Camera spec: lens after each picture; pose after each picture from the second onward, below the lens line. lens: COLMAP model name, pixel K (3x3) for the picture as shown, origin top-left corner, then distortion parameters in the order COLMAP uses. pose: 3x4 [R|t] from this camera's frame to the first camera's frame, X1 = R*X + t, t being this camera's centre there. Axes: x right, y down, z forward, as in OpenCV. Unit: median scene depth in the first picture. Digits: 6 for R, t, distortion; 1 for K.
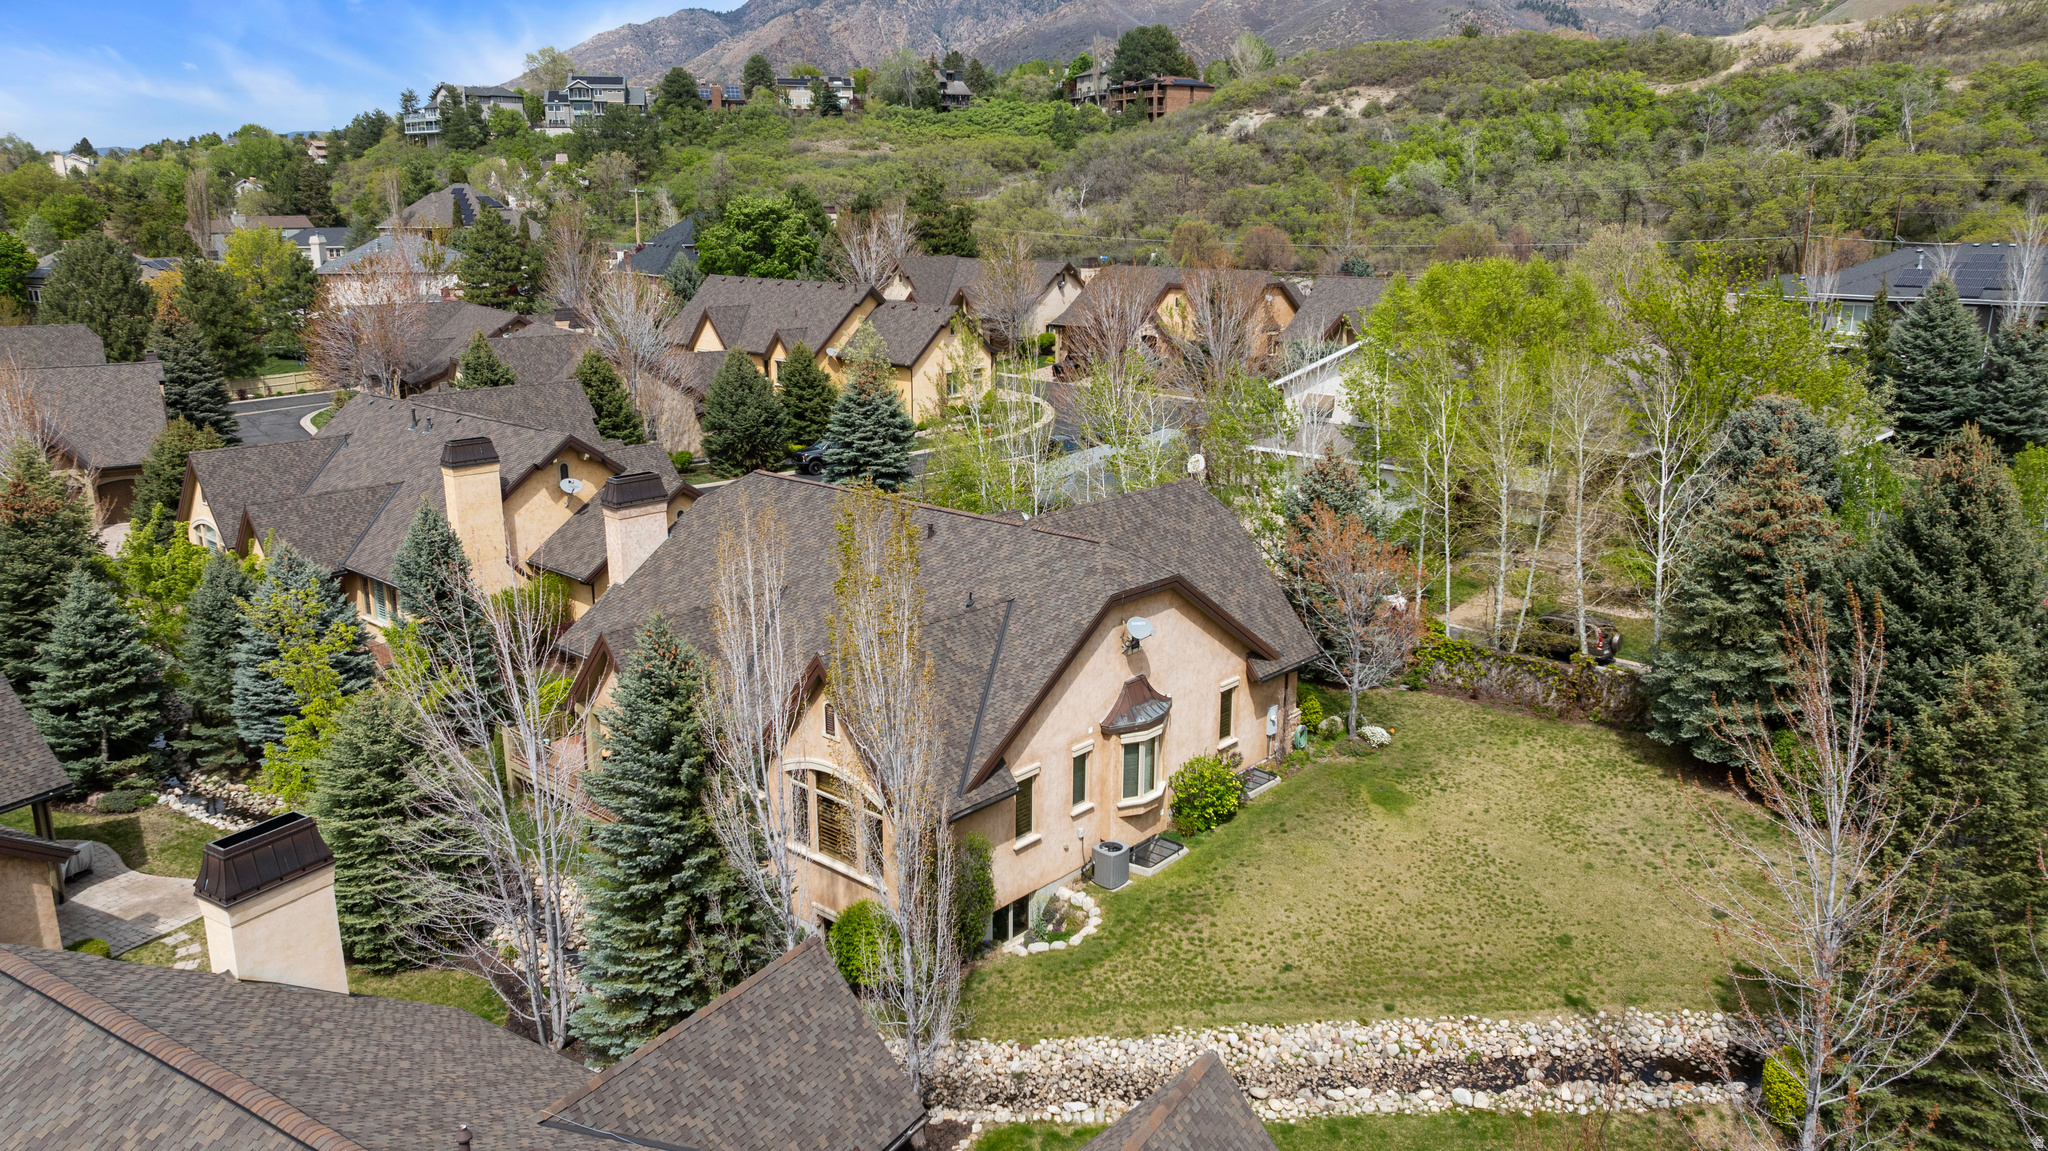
lens RADIAL K [[1444.2, 0, 1032.1], [0, 1444.2, 567.6], [0, 0, 1]] dist [-0.042723, 0.047138]
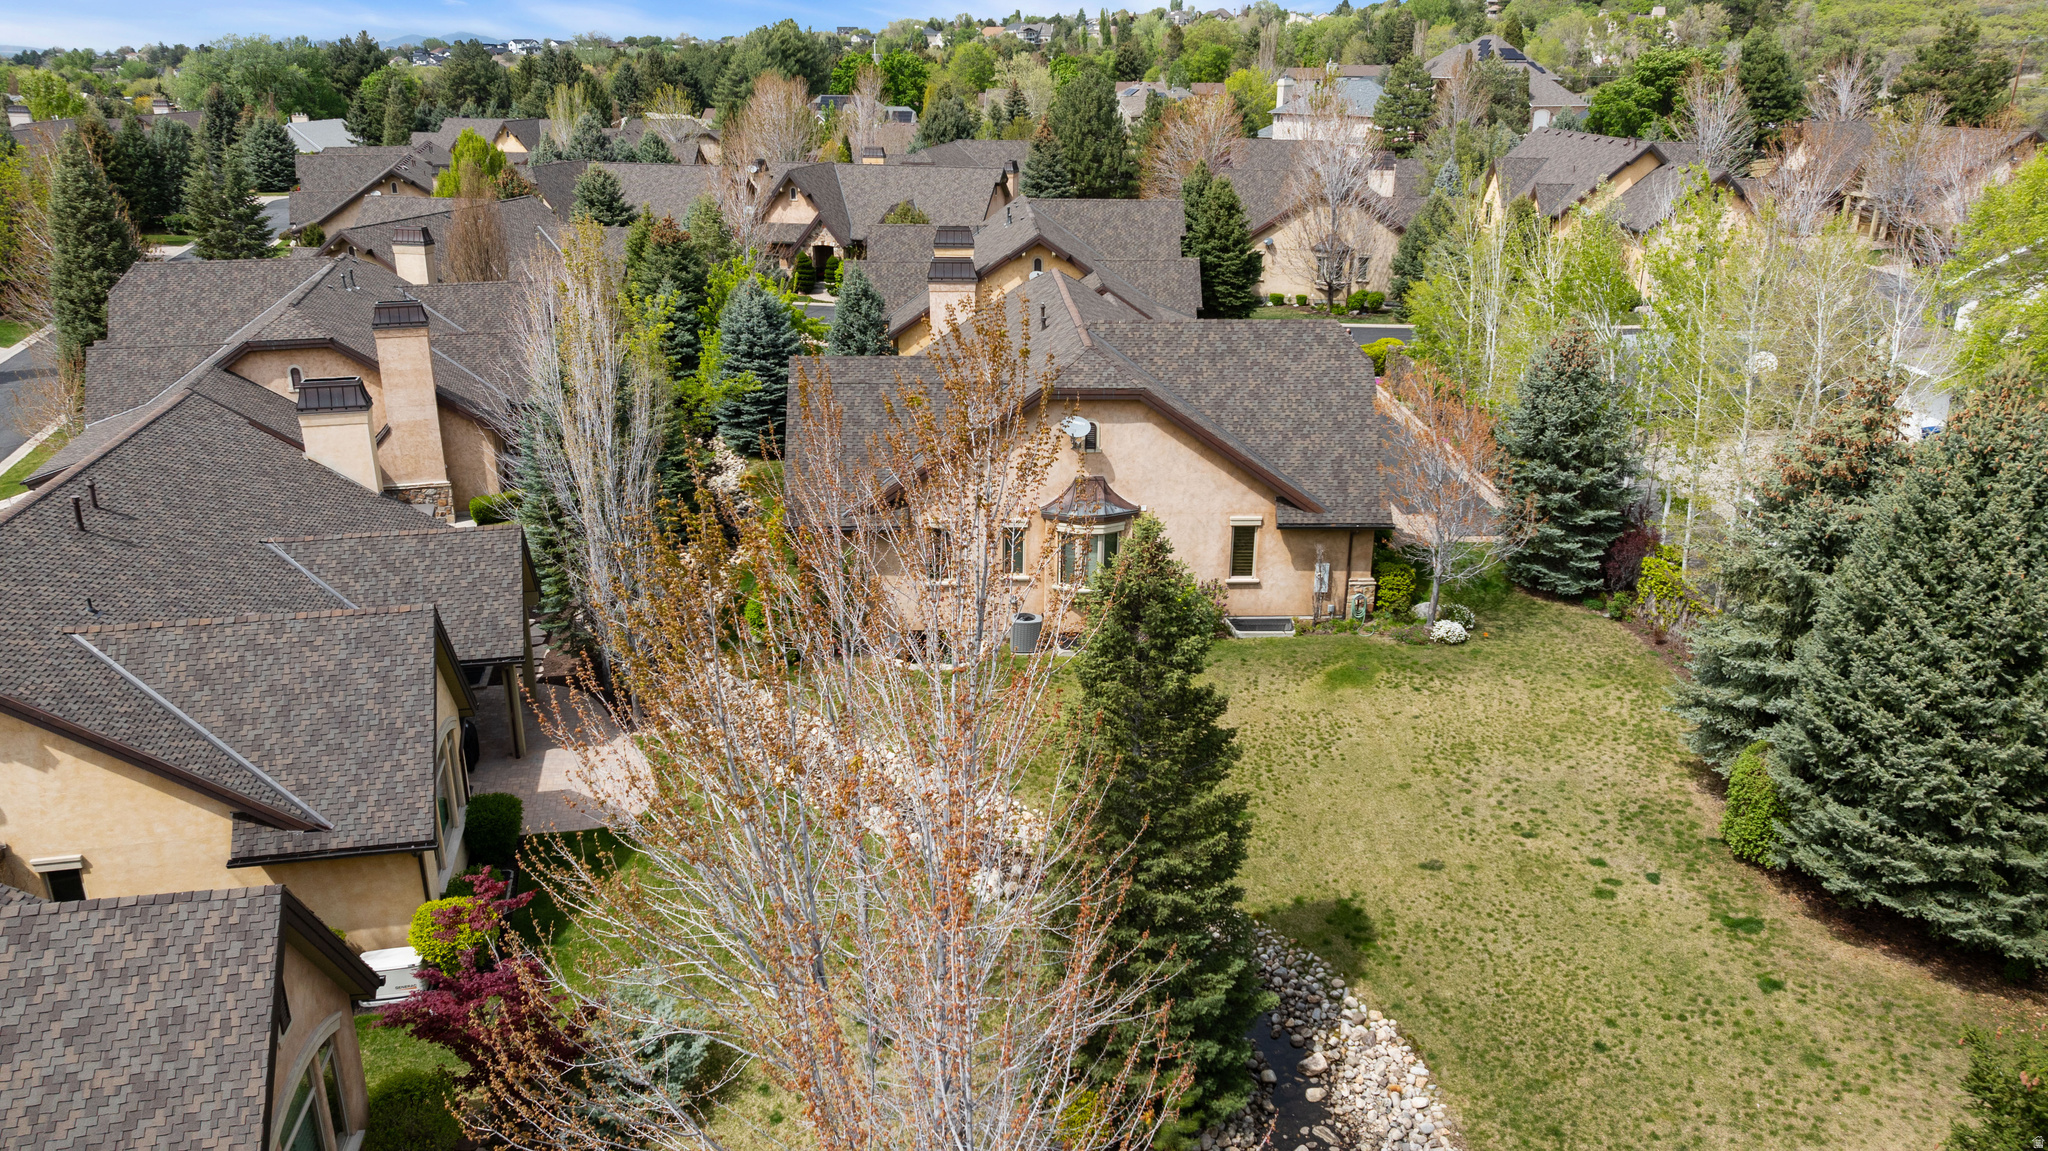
lens RADIAL K [[1444.2, 0, 1025.0], [0, 1444.2, 572.8], [0, 0, 1]] dist [-0.042723, 0.047138]
pose [[0.697275, 0.249337, -0.672041, 0.697711], [-0.185999, 0.968375, 0.166298, -0.021464], [0.692252, 0.009044, 0.721600, 0.171428]]
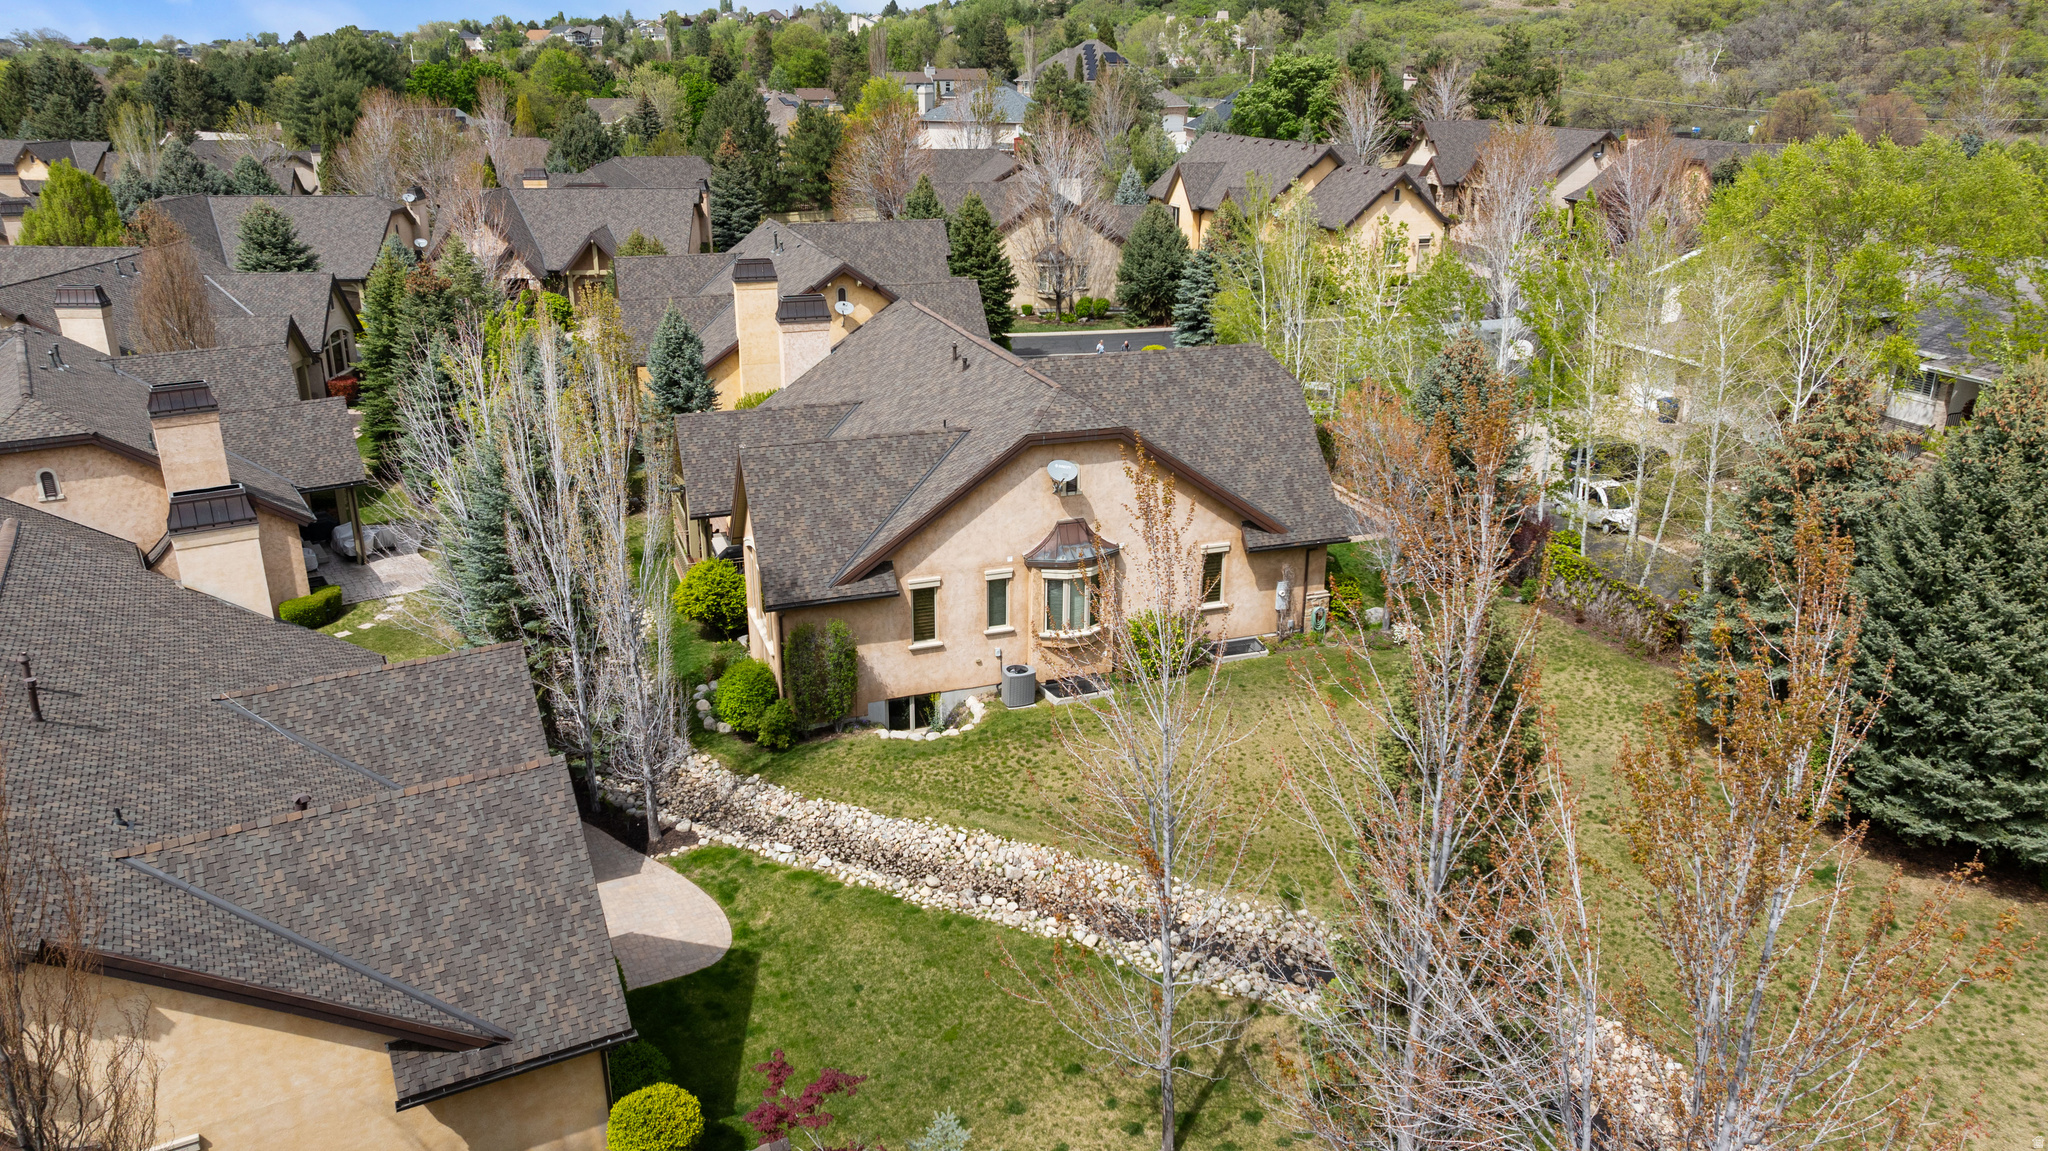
lens RADIAL K [[1444.2, 0, 1026.0], [0, 1444.2, 575.6], [0, 0, 1]] dist [-0.042723, 0.047138]
pose [[0.878913, 0.165794, -0.447240, 0.466724], [-0.122459, 0.984652, 0.124358, -0.009167], [0.460994, -0.054531, 0.885726, 0.043630]]
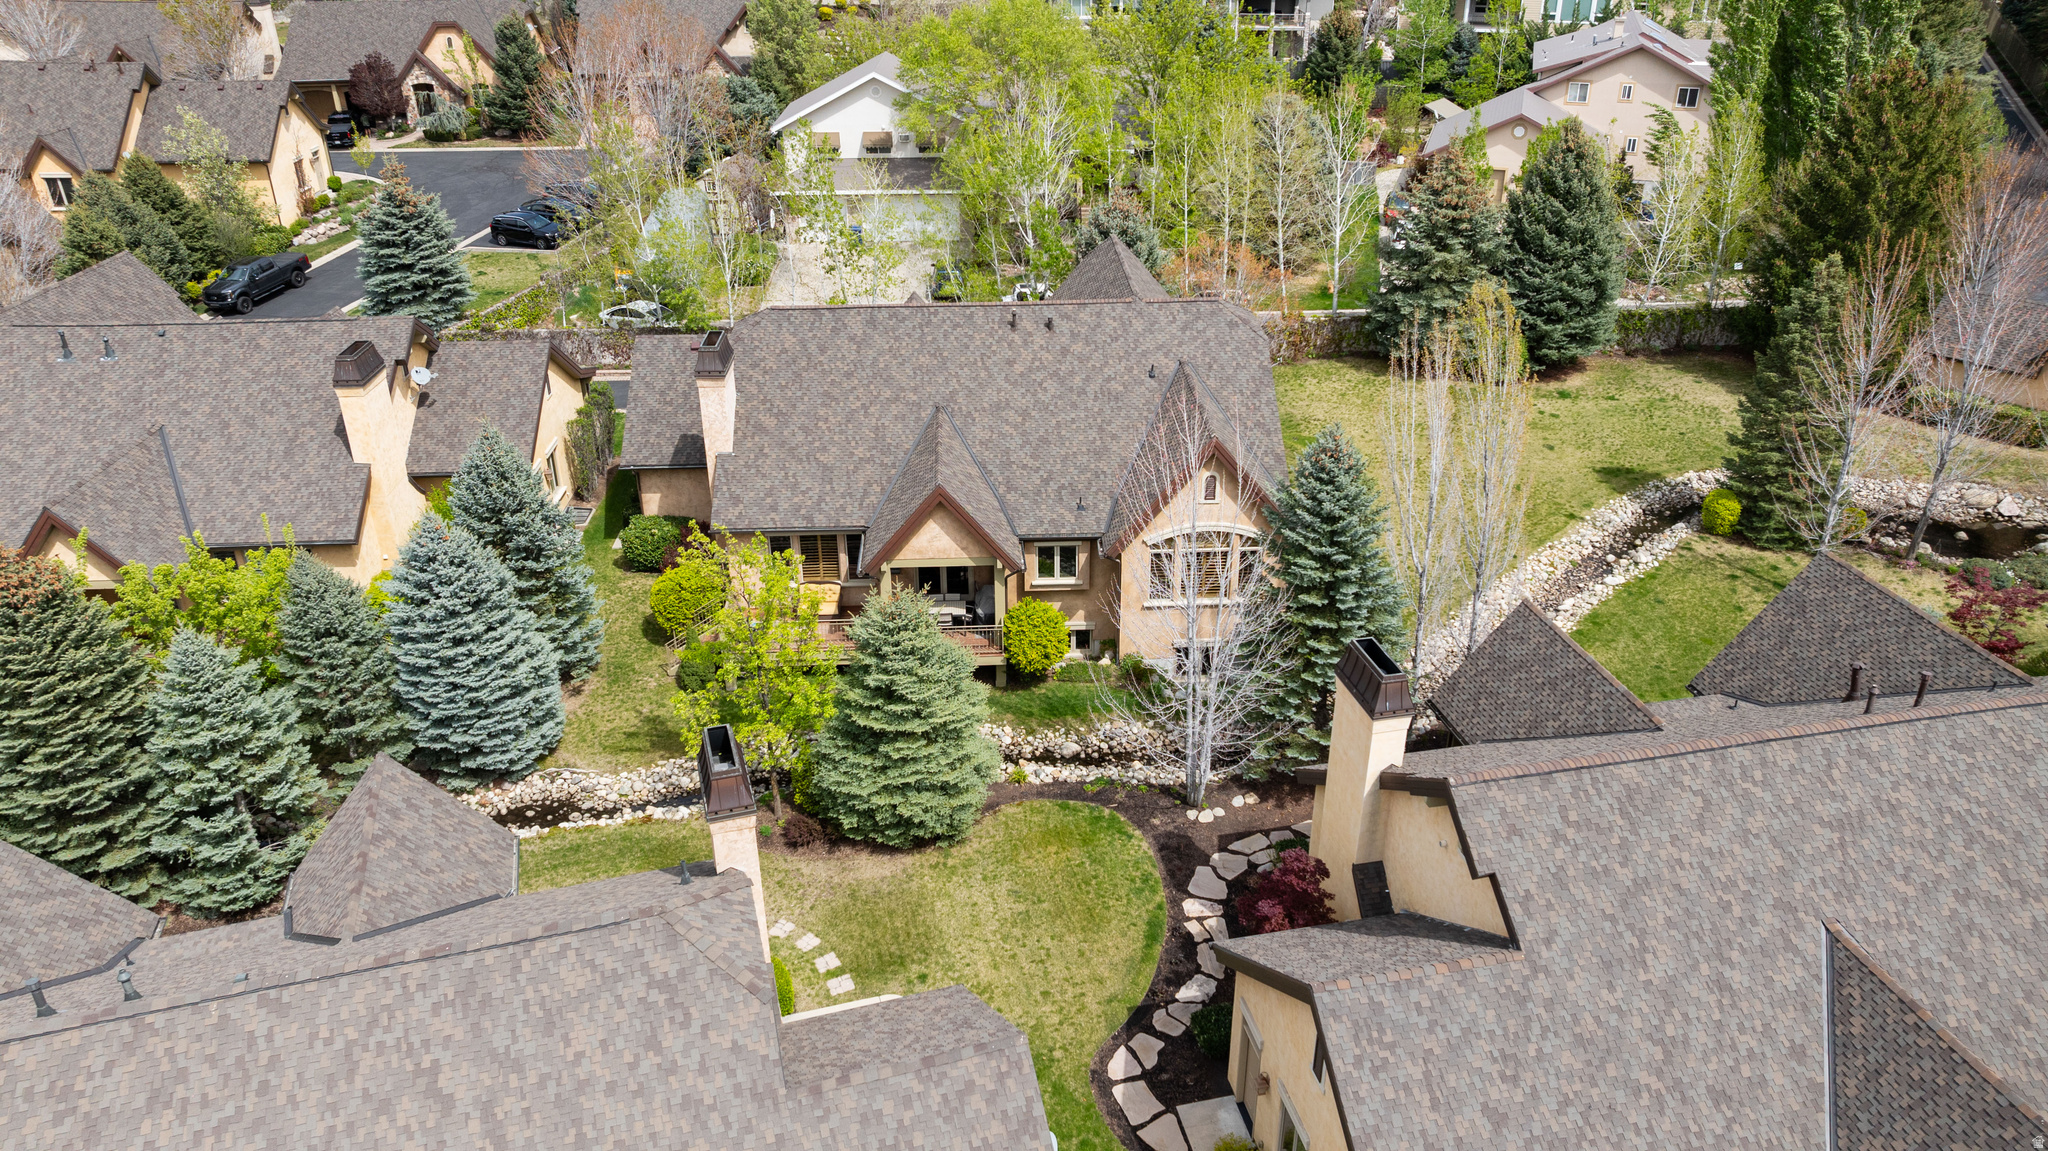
lens RADIAL K [[1444.2, 0, 1030.9], [0, 1444.2, 574.9], [0, 0, 1]] dist [-0.042723, 0.047138]
pose [[0.718474, -0.327368, 0.613698, -0.810357], [0.183640, 0.940288, 0.286591, -0.160551], [-0.670874, -0.093209, 0.735691, 0.153560]]
